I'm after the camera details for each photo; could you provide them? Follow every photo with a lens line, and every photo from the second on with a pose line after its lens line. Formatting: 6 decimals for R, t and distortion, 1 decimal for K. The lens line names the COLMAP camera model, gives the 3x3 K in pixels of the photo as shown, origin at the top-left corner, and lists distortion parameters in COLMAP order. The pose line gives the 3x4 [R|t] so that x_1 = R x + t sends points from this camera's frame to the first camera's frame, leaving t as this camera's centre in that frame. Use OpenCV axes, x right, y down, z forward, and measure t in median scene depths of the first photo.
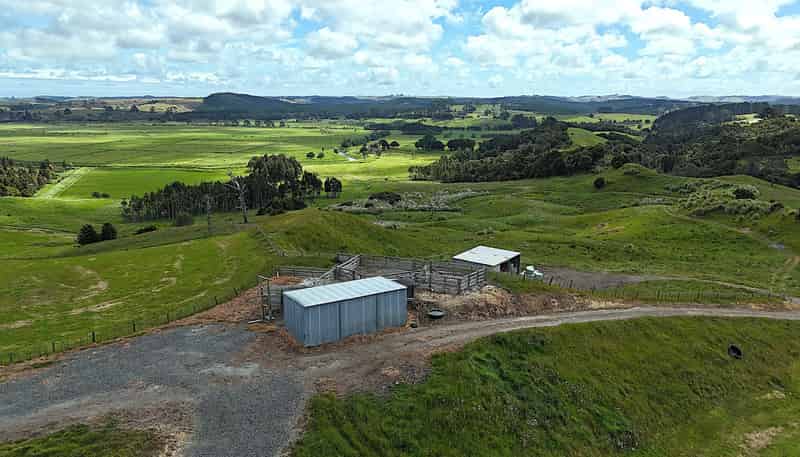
lens RADIAL K [[583.6, 0, 400.0], [0, 583.6, 228.5], [0, 0, 1]] dist [0.083003, -0.085032]
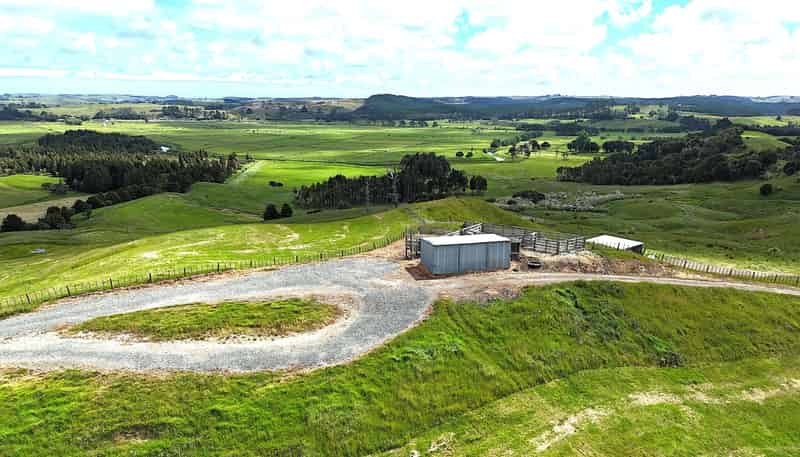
lens RADIAL K [[583.6, 0, 400.0], [0, 583.6, 228.5], [0, 0, 1]] dist [0.083003, -0.085032]
pose [[0.967687, 0.057298, -0.245557, 0.004977], [-0.057543, 0.998324, 0.006182, 0.004313], [0.245500, 0.008148, 0.969362, -0.019527]]
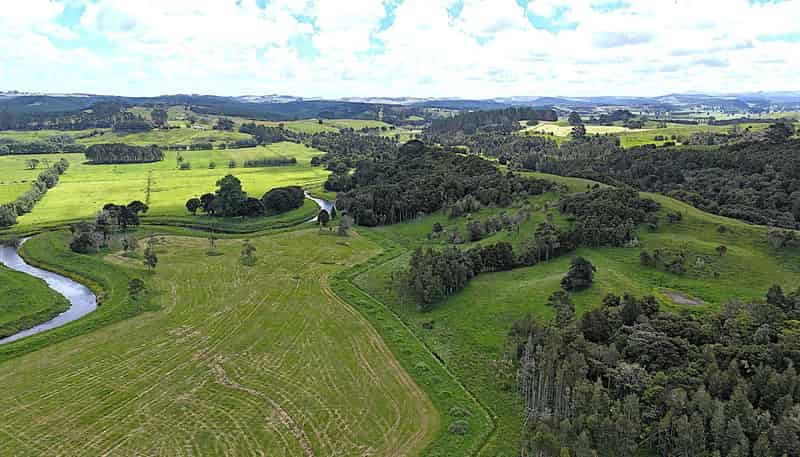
lens RADIAL K [[583.6, 0, 400.0], [0, 583.6, 228.5], [0, 0, 1]] dist [0.083003, -0.085032]
pose [[0.837620, -0.119064, 0.533120, -0.090726], [0.117993, 0.992353, 0.036241, -0.129232], [-0.533358, 0.032548, 0.845263, 0.537303]]
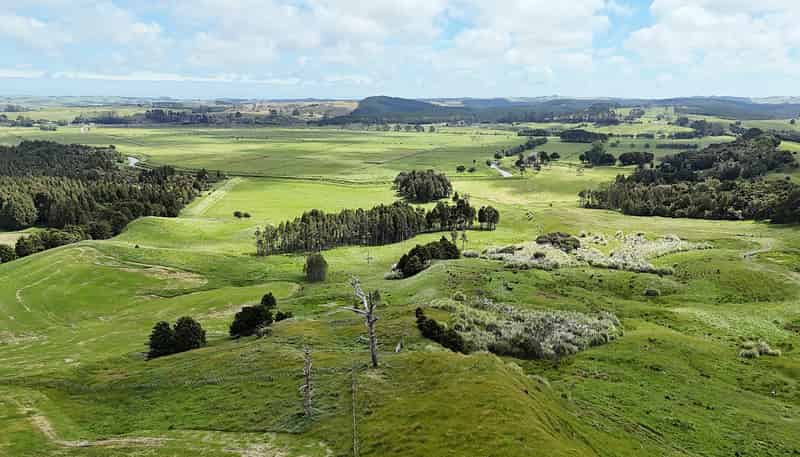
lens RADIAL K [[583.6, 0, 400.0], [0, 583.6, 228.5], [0, 0, 1]] dist [0.083003, -0.085032]
pose [[0.969463, 0.054090, -0.239199, -0.019148], [-0.054381, 0.998506, 0.005388, -0.027543], [0.239133, 0.007784, 0.970956, 0.079008]]
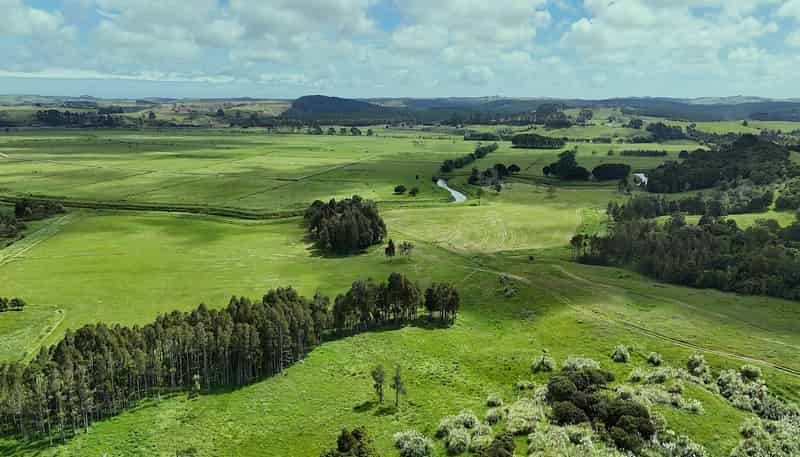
lens RADIAL K [[583.6, 0, 400.0], [0, 583.6, 228.5], [0, 0, 1]] dist [0.083003, -0.085032]
pose [[0.988561, 0.035043, -0.146696, -0.042537], [-0.035206, 0.999379, 0.001489, -0.069980], [0.146657, 0.003692, 0.989181, 0.269503]]
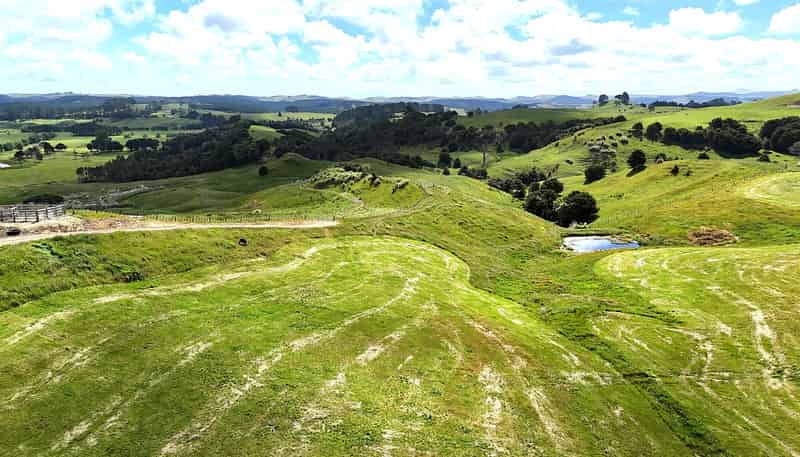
lens RADIAL K [[583.6, 0, 400.0], [0, 583.6, 228.5], [0, 0, 1]] dist [0.083003, -0.085032]
pose [[0.879335, -0.106442, 0.464156, 0.012710], [0.106239, 0.993983, 0.026676, 0.011561], [-0.464202, 0.025854, 0.885352, -0.044586]]
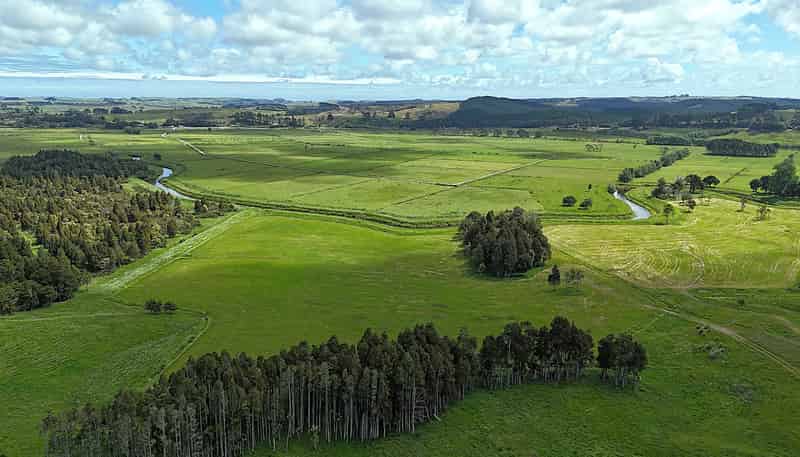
lens RADIAL K [[583.6, 0, 400.0], [0, 583.6, 228.5], [0, 0, 1]] dist [0.083003, -0.085032]
pose [[0.908558, 0.089671, -0.408020, -0.050862], [-0.090560, 0.995743, 0.017182, -0.079575], [0.407824, 0.021340, 0.912811, 0.308823]]
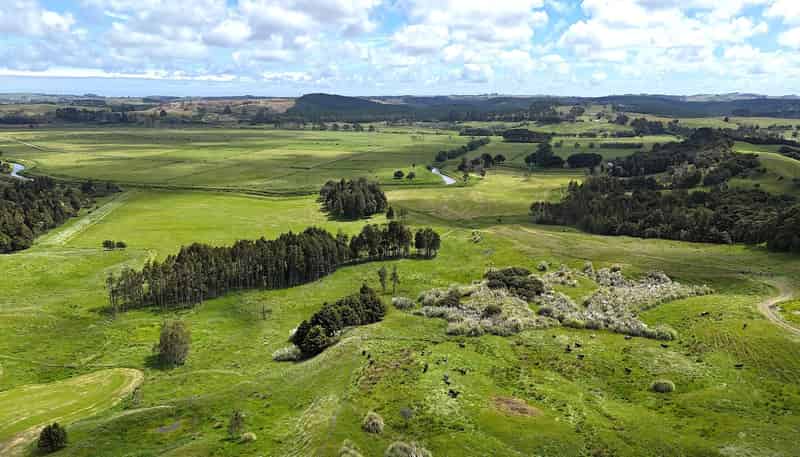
lens RADIAL K [[583.6, 0, 400.0], [0, 583.6, 228.5], [0, 0, 1]] dist [0.083003, -0.085032]
pose [[0.988422, 0.033849, -0.147903, -0.024214], [-0.033475, 0.999427, 0.005017, -0.047334], [0.147989, -0.000008, 0.988989, 0.167405]]
